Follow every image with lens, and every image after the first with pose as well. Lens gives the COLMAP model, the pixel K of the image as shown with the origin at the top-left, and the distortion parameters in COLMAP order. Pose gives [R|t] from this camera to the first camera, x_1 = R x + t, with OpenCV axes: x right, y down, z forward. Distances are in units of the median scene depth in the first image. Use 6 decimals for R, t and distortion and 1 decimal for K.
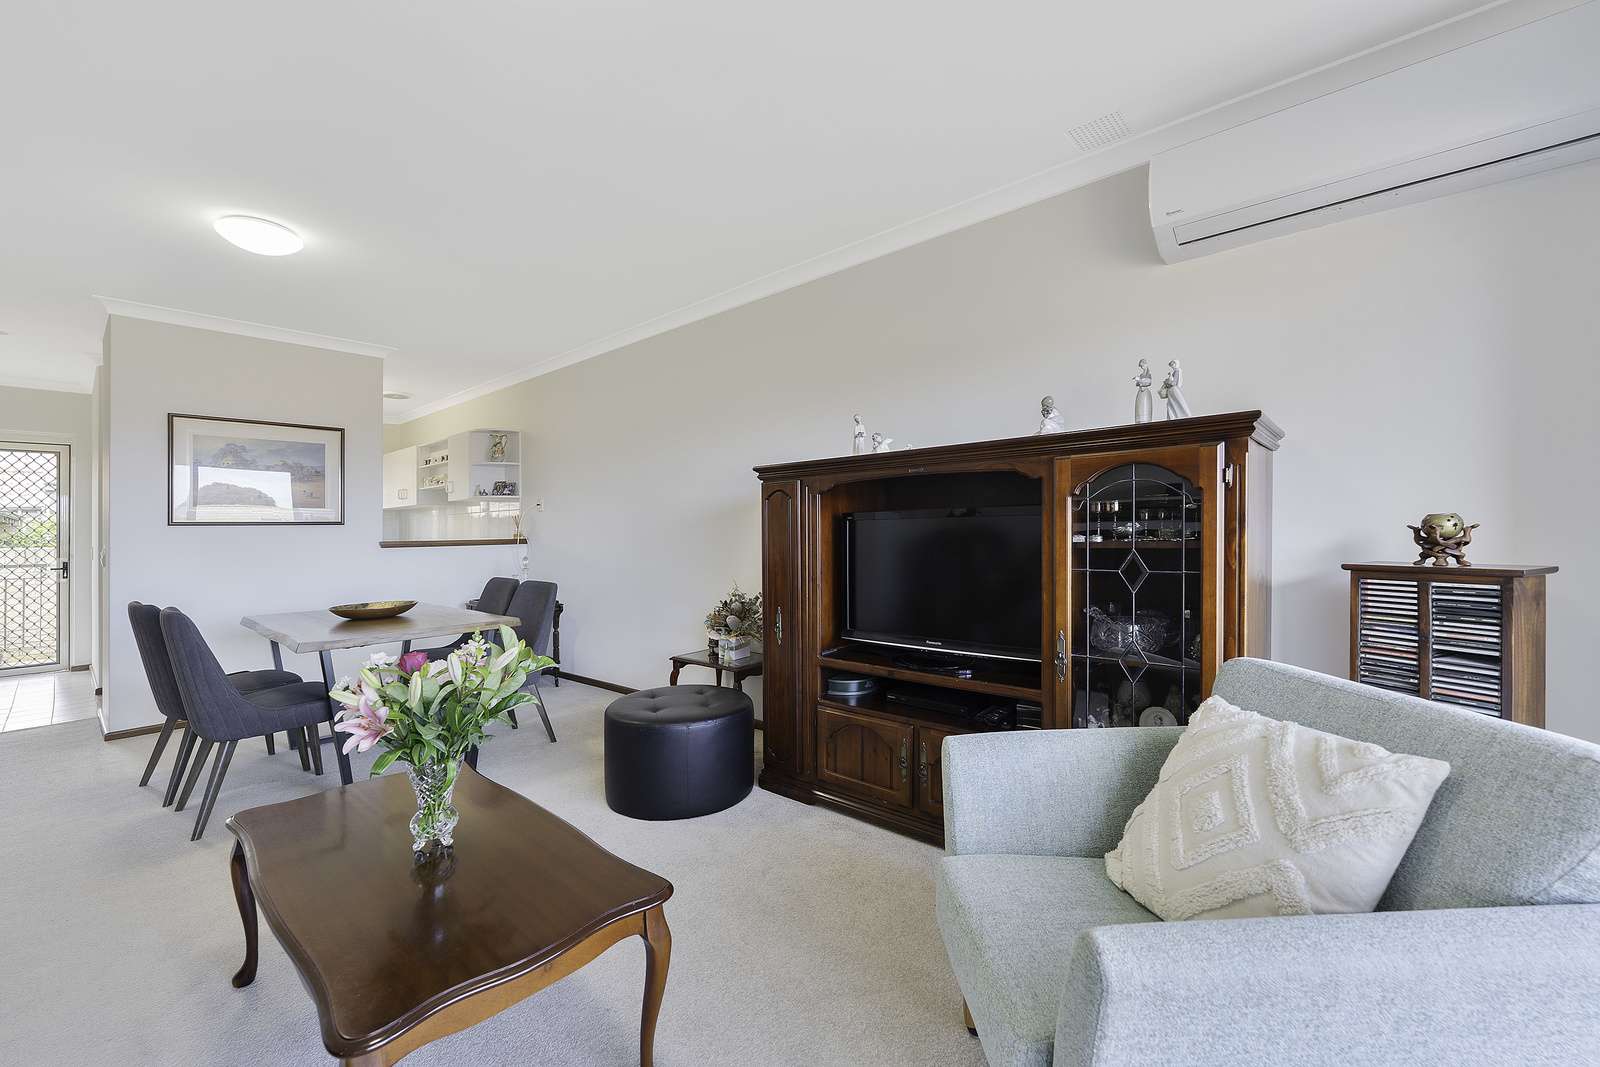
lens RADIAL K [[647.3, 0, 800.0], [0, 647.3, 533.5], [0, 0, 1]] dist [-0.000456, -0.000062]
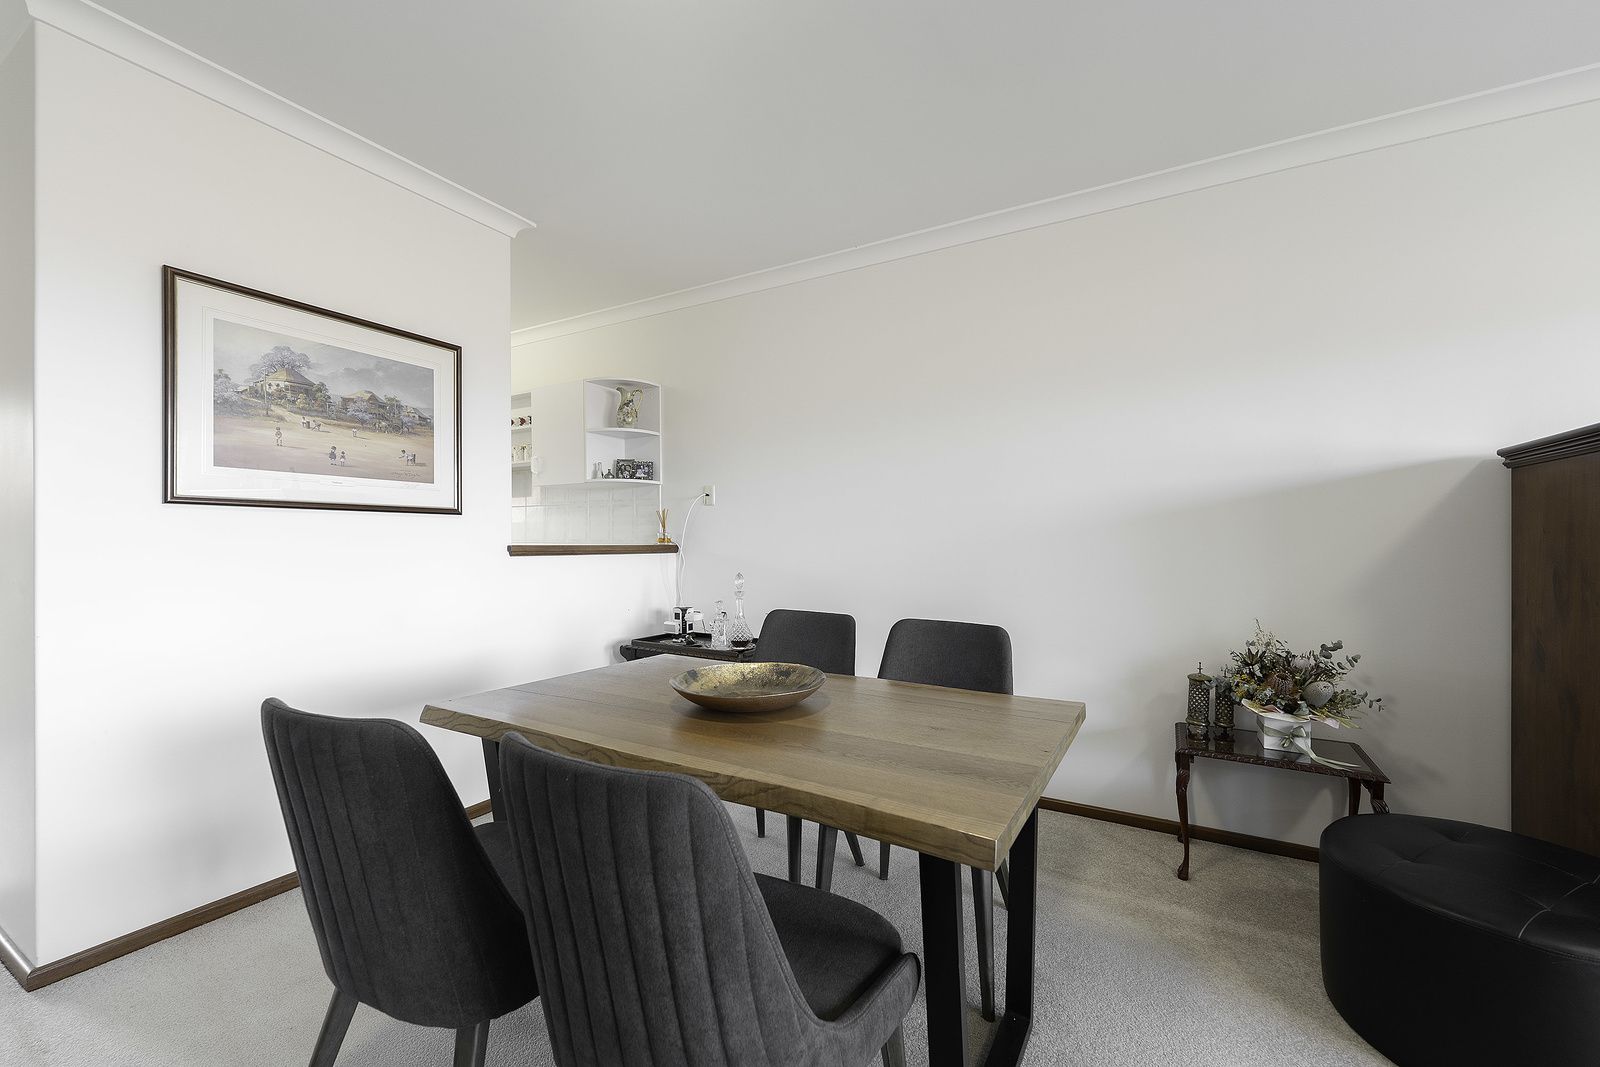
lens RADIAL K [[654.7, 0, 801.8], [0, 654.7, 545.1], [0, 0, 1]] dist [-0.000830, -0.000068]
pose [[0.977938, 0.020067, 0.207931, -0.610931], [-0.019645, 0.999799, -0.004091, 0.011732], [-0.207972, -0.000084, 0.978135, 0.429098]]
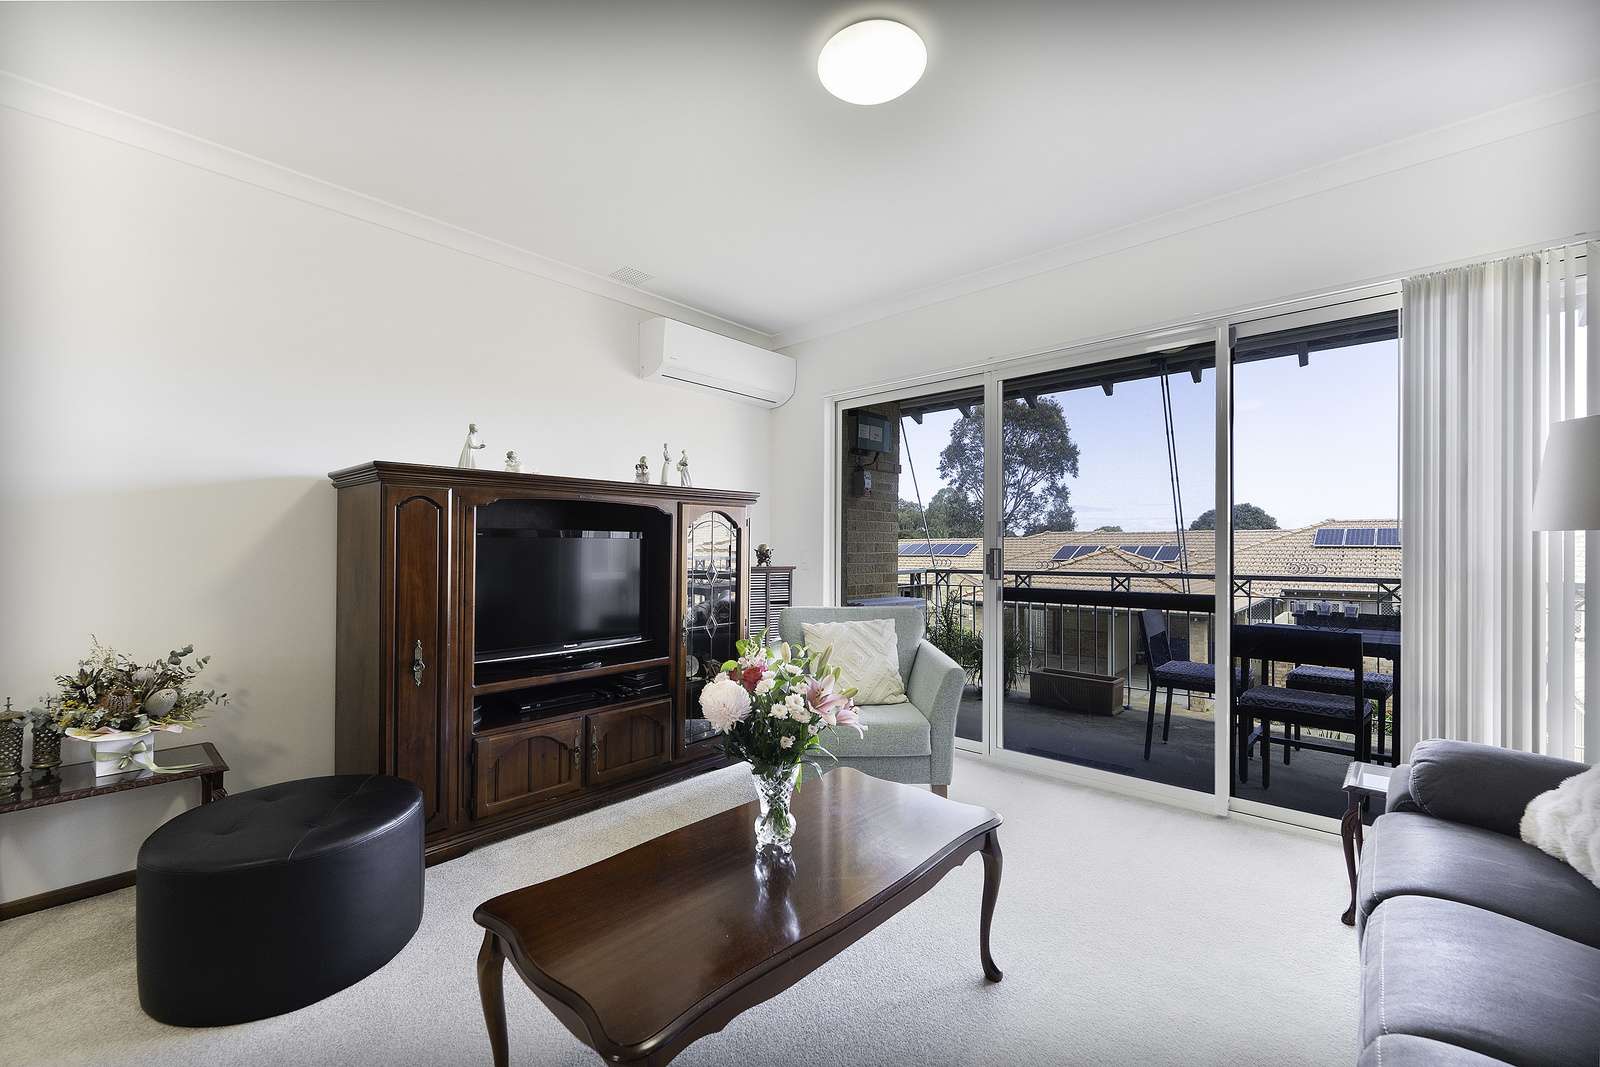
lens RADIAL K [[654.7, 0, 801.8], [0, 654.7, 545.1], [0, 0, 1]] dist [-0.000830, -0.000068]
pose [[0.010271, 0.022323, 0.999698, -0.605192], [0.004658, 0.999739, -0.022372, 0.011145], [-0.999936, 0.004887, 0.010165, 0.356165]]
